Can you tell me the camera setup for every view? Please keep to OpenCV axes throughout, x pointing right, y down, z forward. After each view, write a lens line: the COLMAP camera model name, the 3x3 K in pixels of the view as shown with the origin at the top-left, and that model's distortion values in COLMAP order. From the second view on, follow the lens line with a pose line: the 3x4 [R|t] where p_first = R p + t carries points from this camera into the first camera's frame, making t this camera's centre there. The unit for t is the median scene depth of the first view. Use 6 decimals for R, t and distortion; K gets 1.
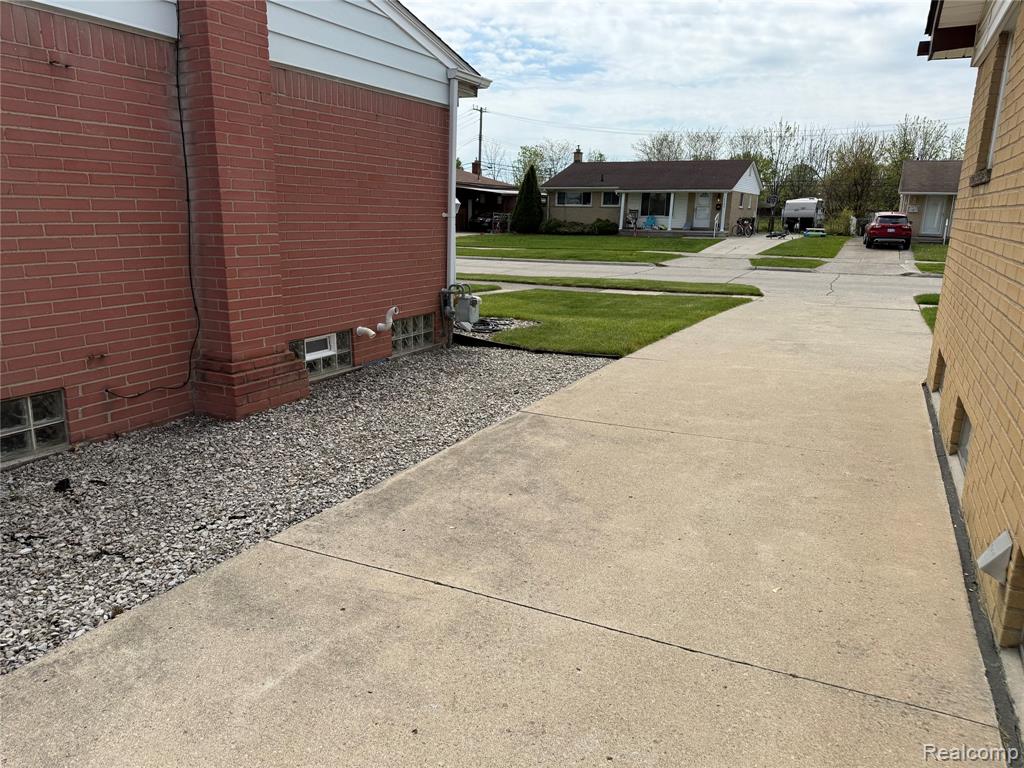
lens RADIAL K [[724.9, 0, 514.4], [0, 724.9, 393.4], [0, 0, 1]] dist [0.076840, -0.073578]
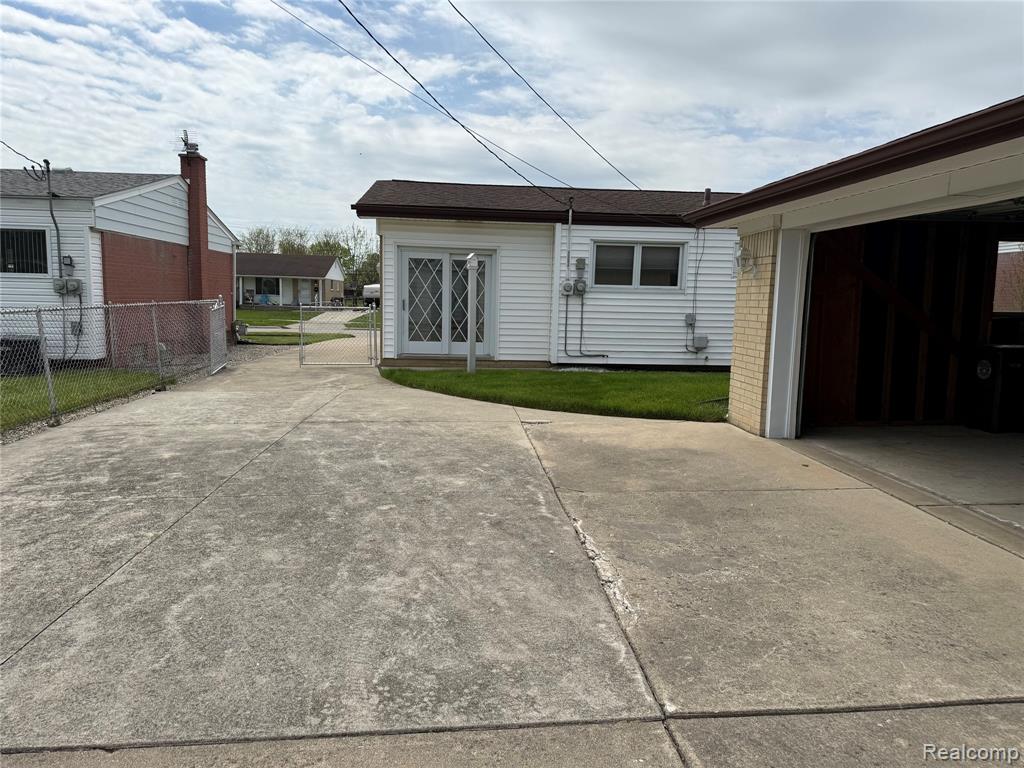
lens RADIAL K [[724.9, 0, 519.2], [0, 724.9, 386.1], [0, 0, 1]] dist [0.076840, -0.073578]
pose [[0.852379, -0.056748, 0.519837, -0.115065], [0.115844, 0.989886, -0.081888, 0.078571], [-0.509932, 0.130020, 0.850332, -0.324410]]
